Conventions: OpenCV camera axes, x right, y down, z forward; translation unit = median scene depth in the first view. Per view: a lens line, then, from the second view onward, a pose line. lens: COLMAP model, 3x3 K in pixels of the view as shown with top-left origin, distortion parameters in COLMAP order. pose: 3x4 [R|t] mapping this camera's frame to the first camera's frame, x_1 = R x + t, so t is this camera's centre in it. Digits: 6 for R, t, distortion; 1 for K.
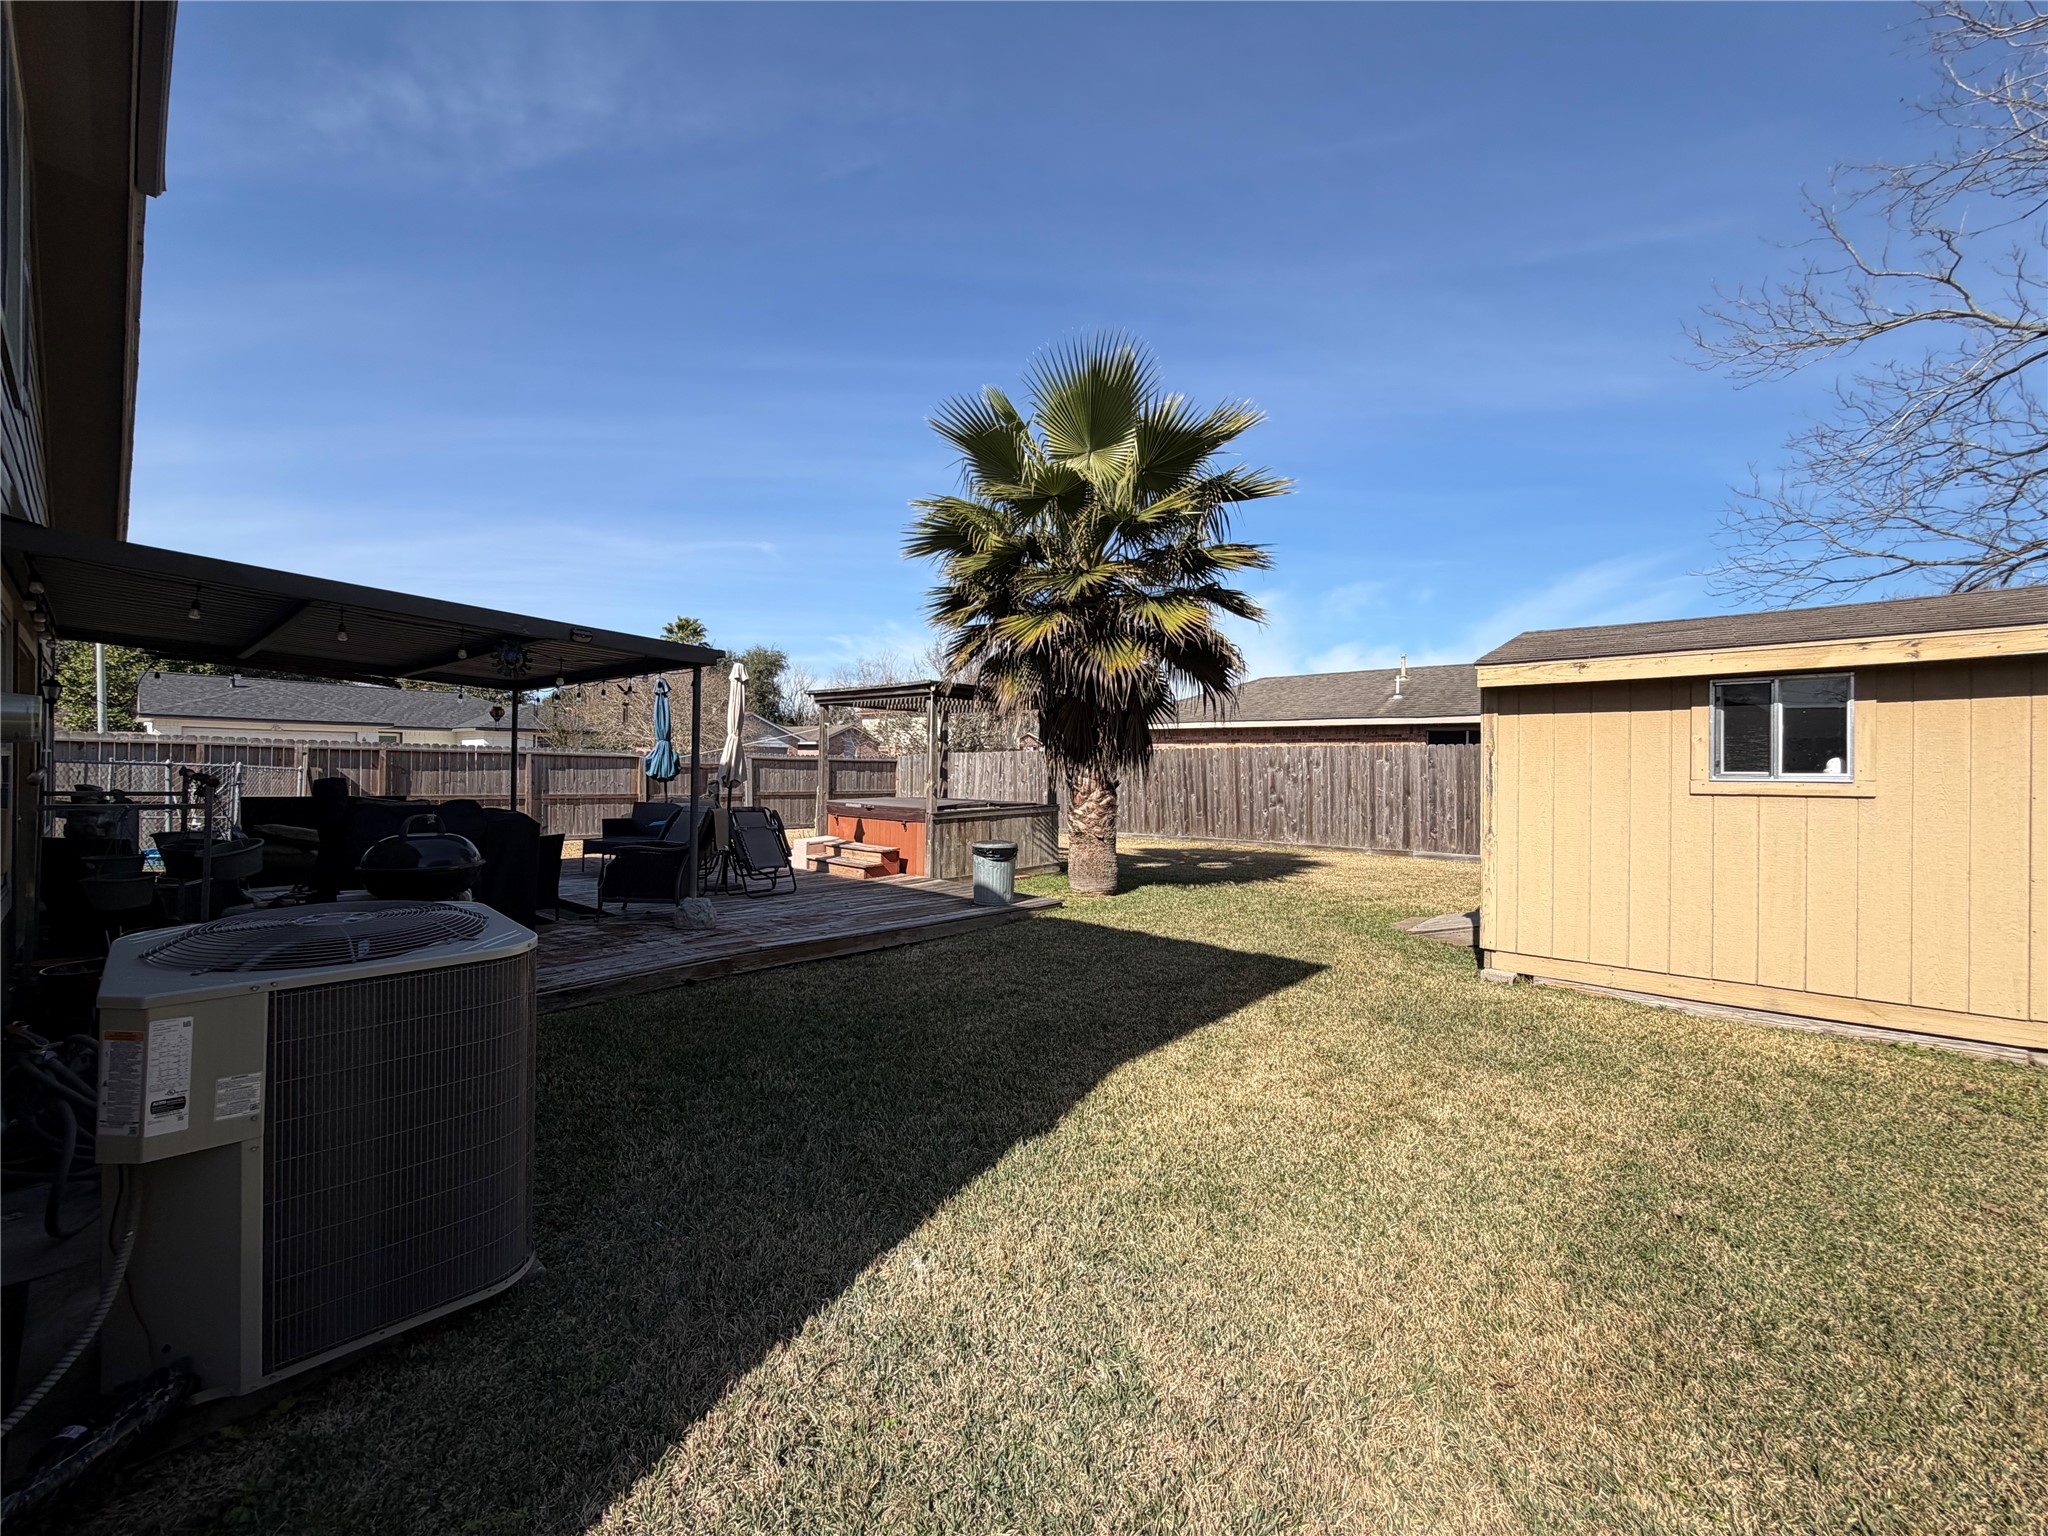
lens RADIAL K [[814.1, 0, 1013.6], [0, 814.1, 767.6], [0, 0, 1]] dist [-0.001411, 0.000328]
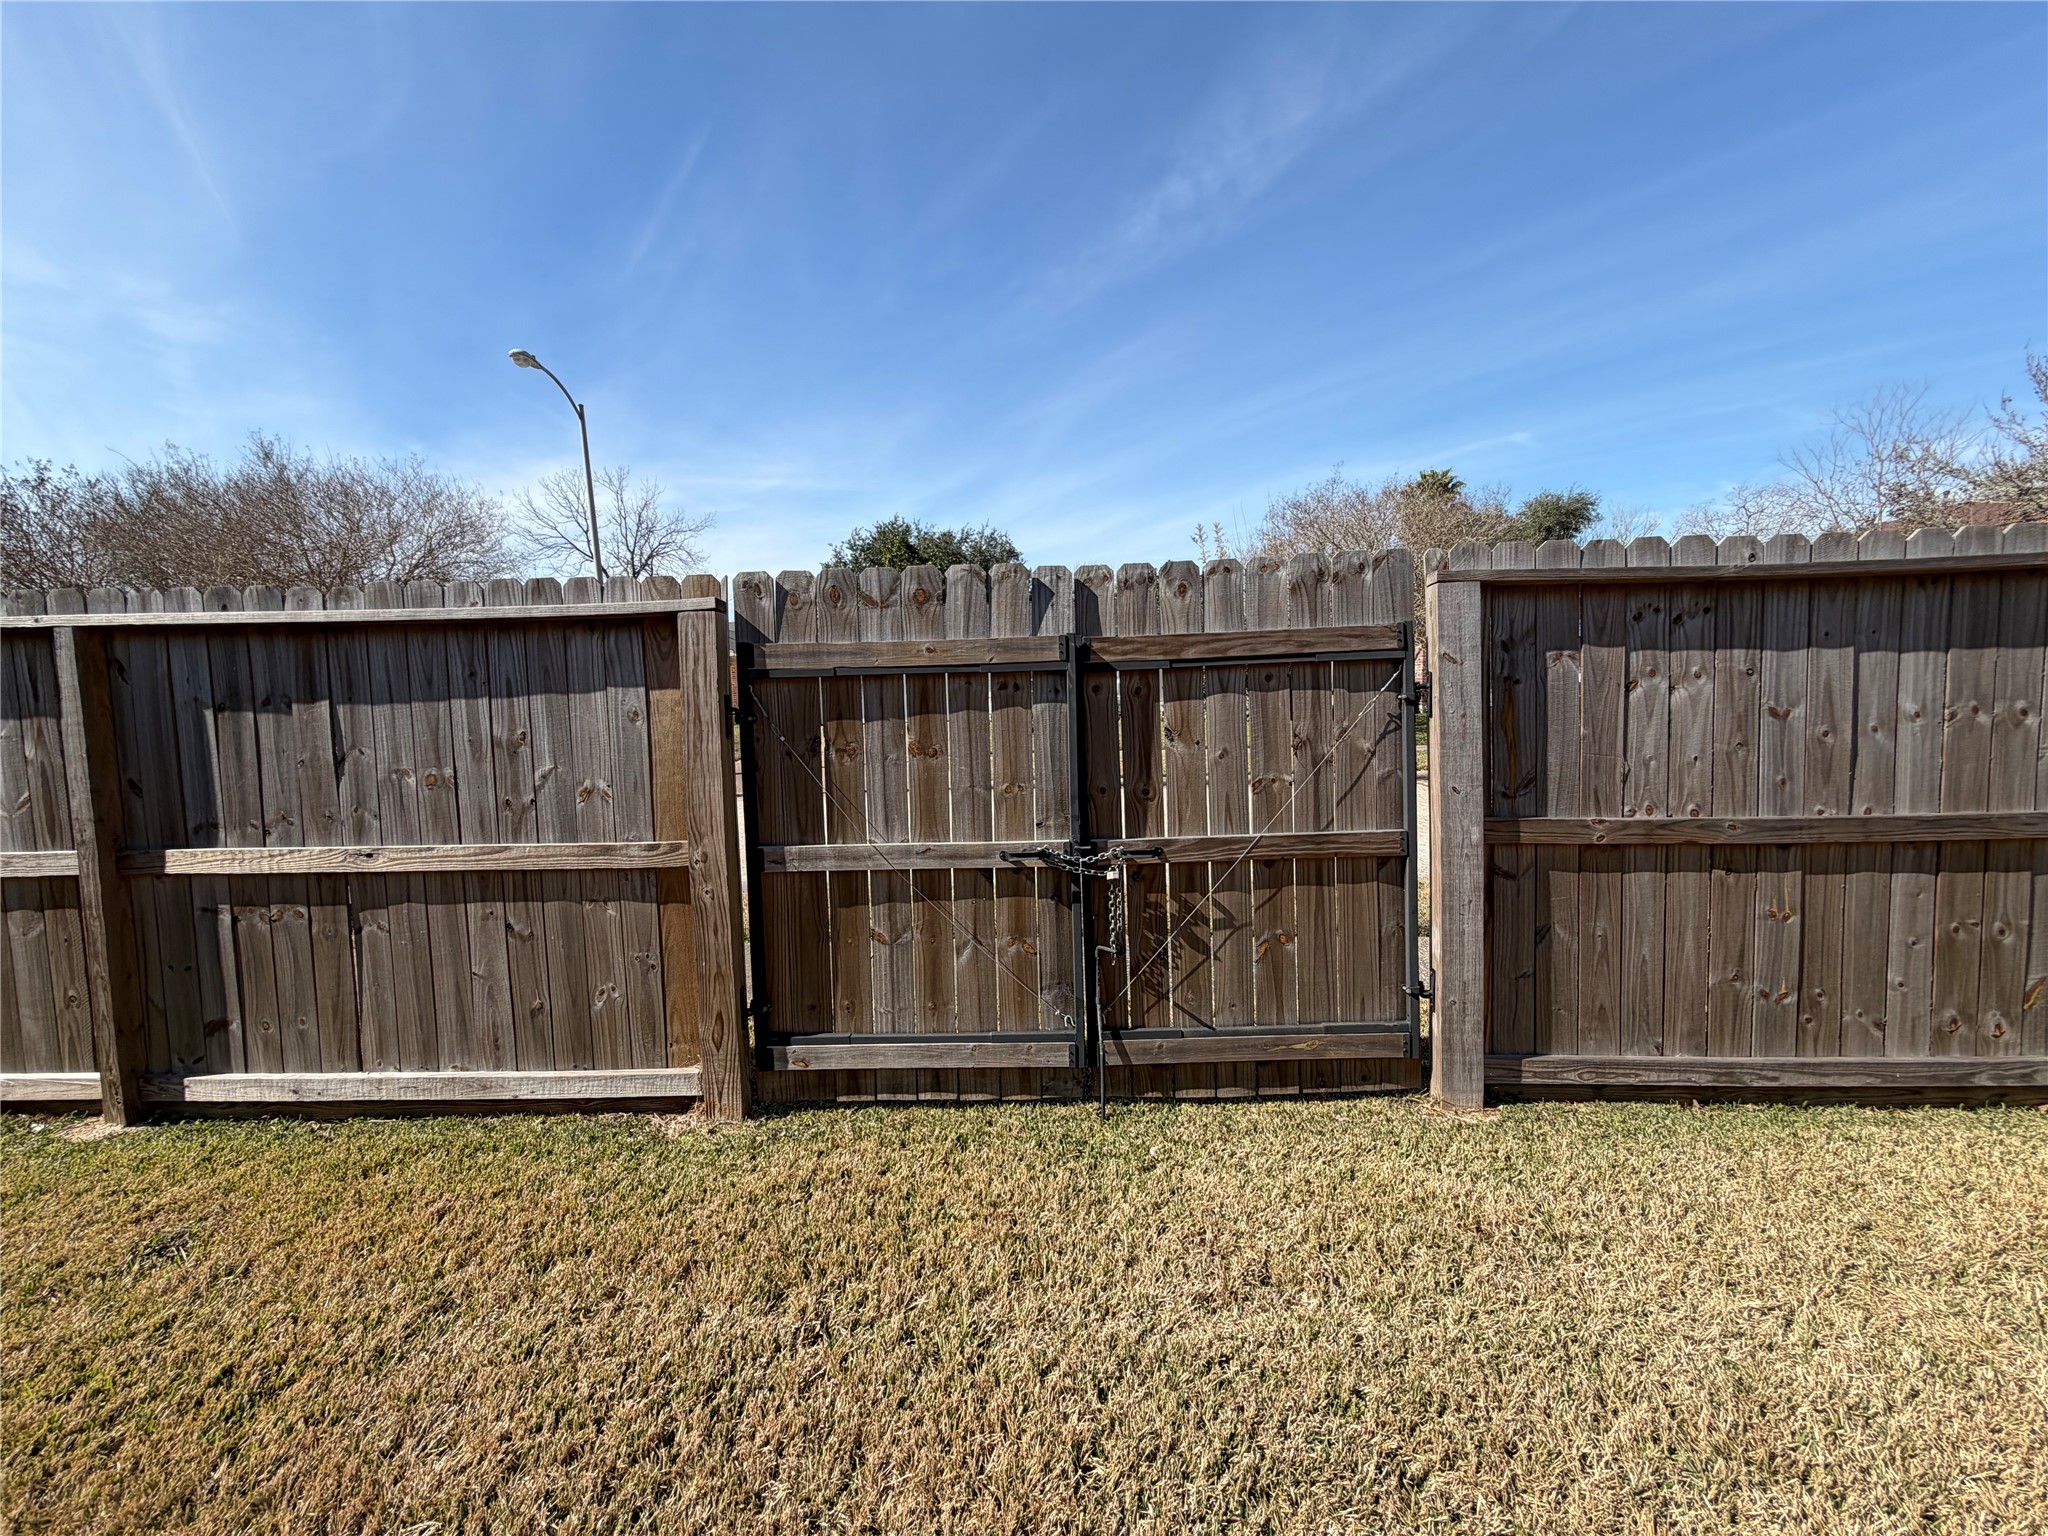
lens RADIAL K [[814.1, 0, 1023.1], [0, 814.1, 766.5], [0, 0, 1]] dist [-0.001411, 0.000328]
pose [[0.644577, 0.054904, -0.762565, -0.582151], [0.038851, 0.993777, 0.104391, 0.005237], [0.763551, -0.096914, 0.638433, 1.862141]]
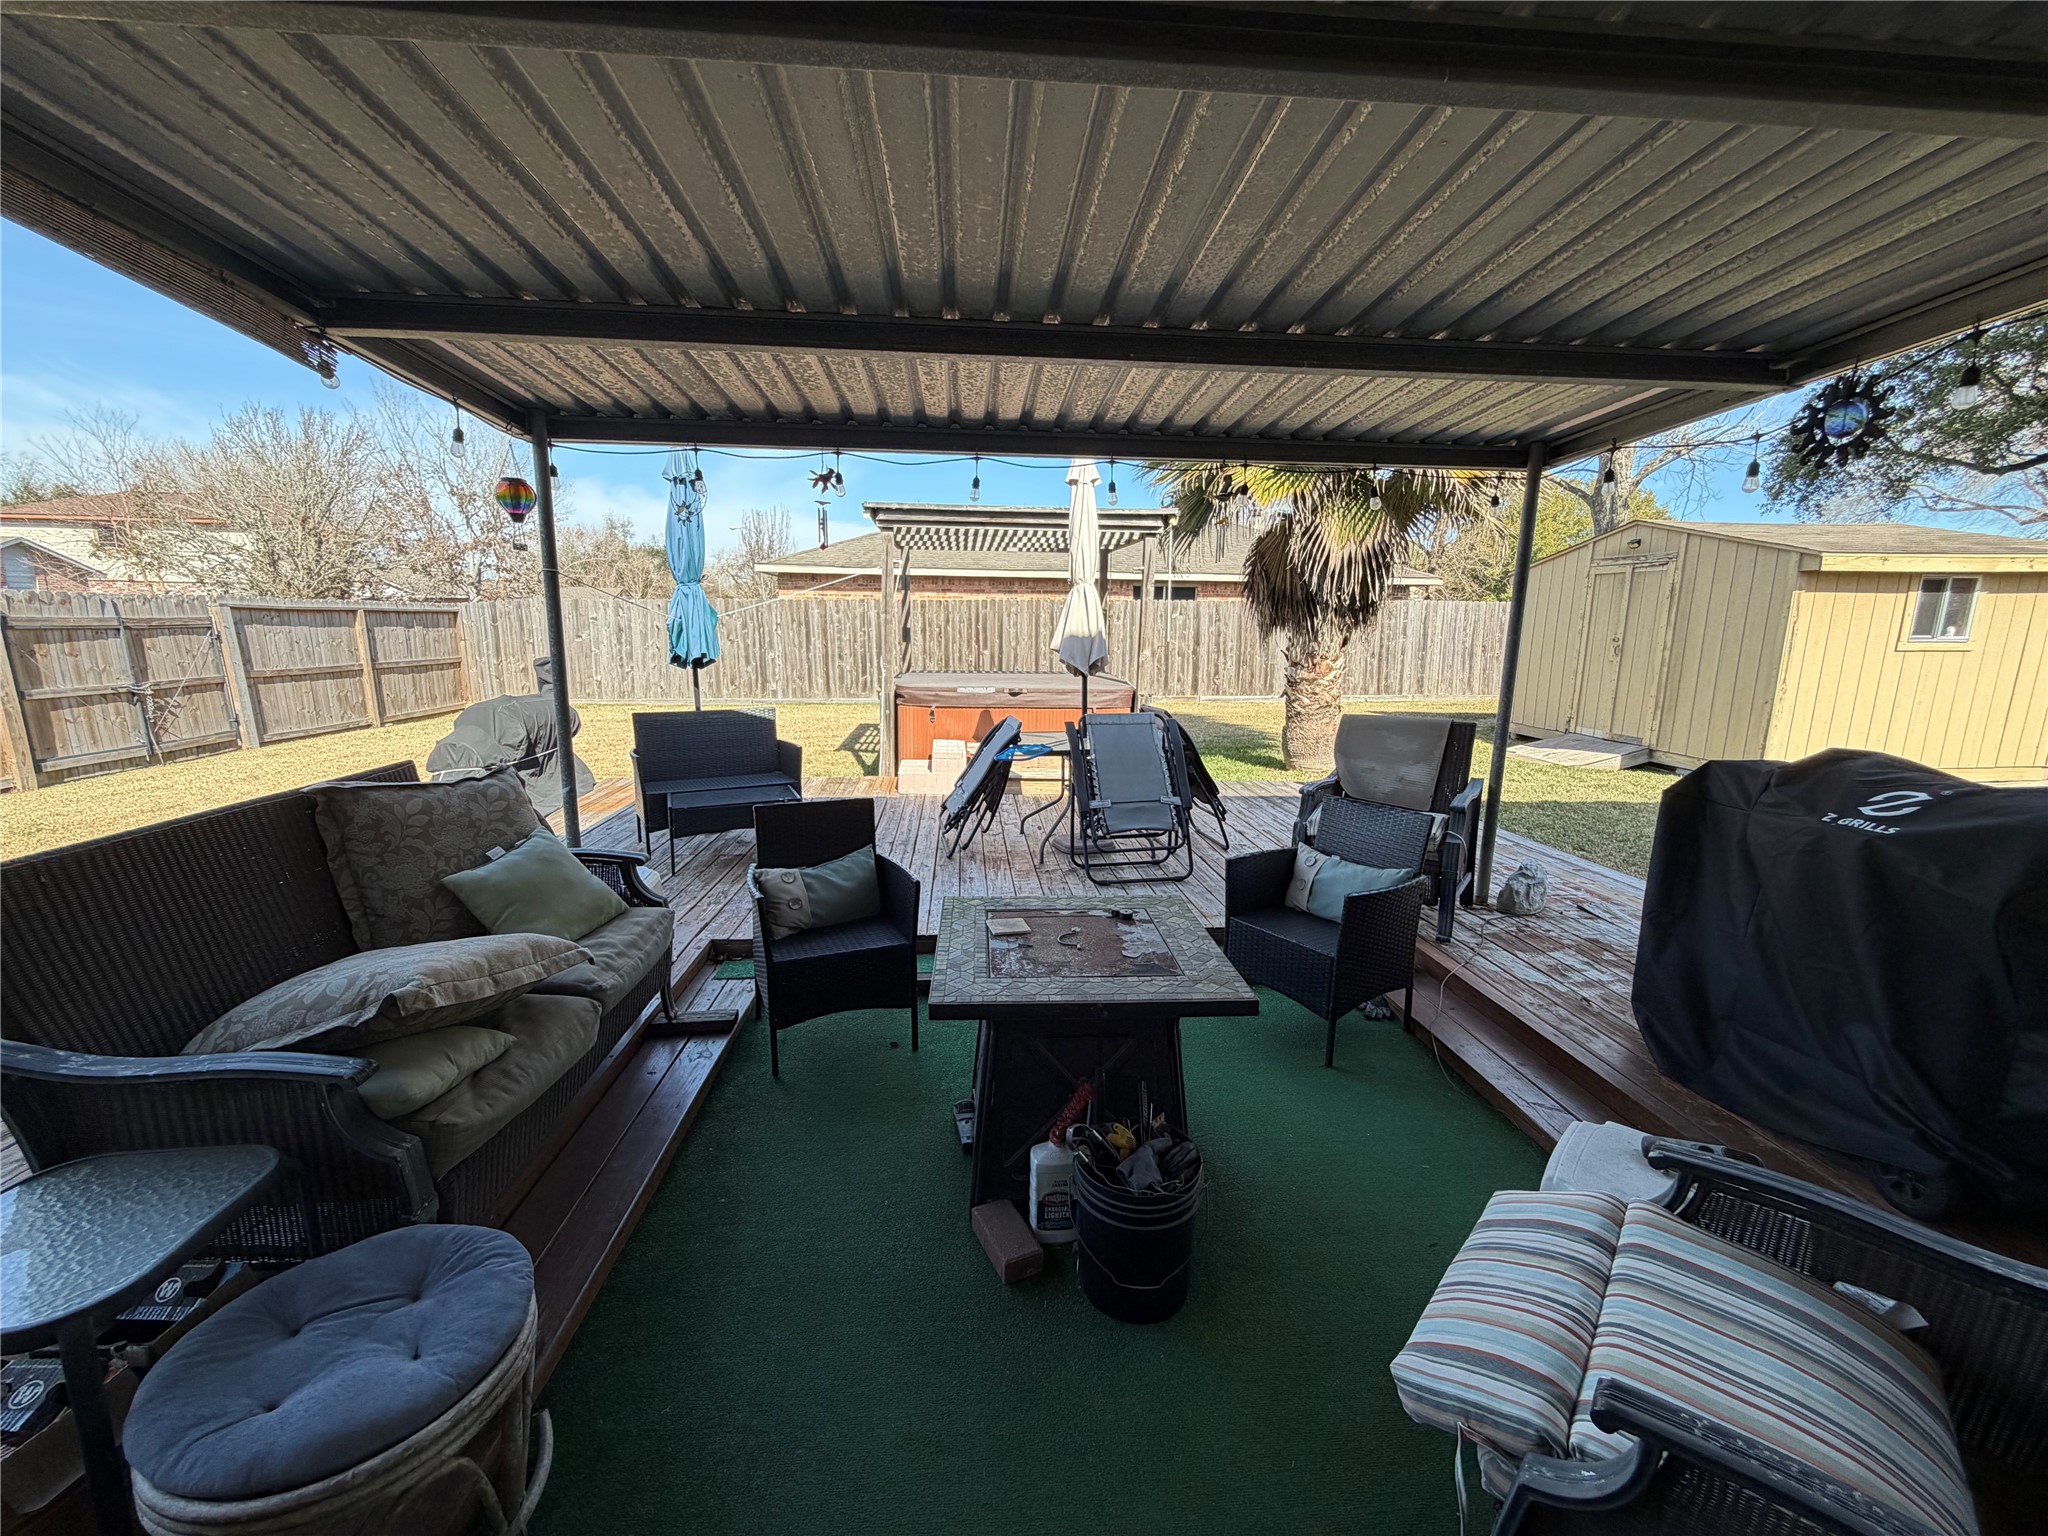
lens RADIAL K [[814.1, 0, 1019.0], [0, 814.1, 766.2], [0, 0, 1]] dist [-0.001411, 0.000328]
pose [[0.696177, -0.132333, 0.705567, -0.766691], [-0.001688, 0.982558, 0.185950, -0.018542], [-0.717868, -0.130645, 0.683811, 0.601101]]
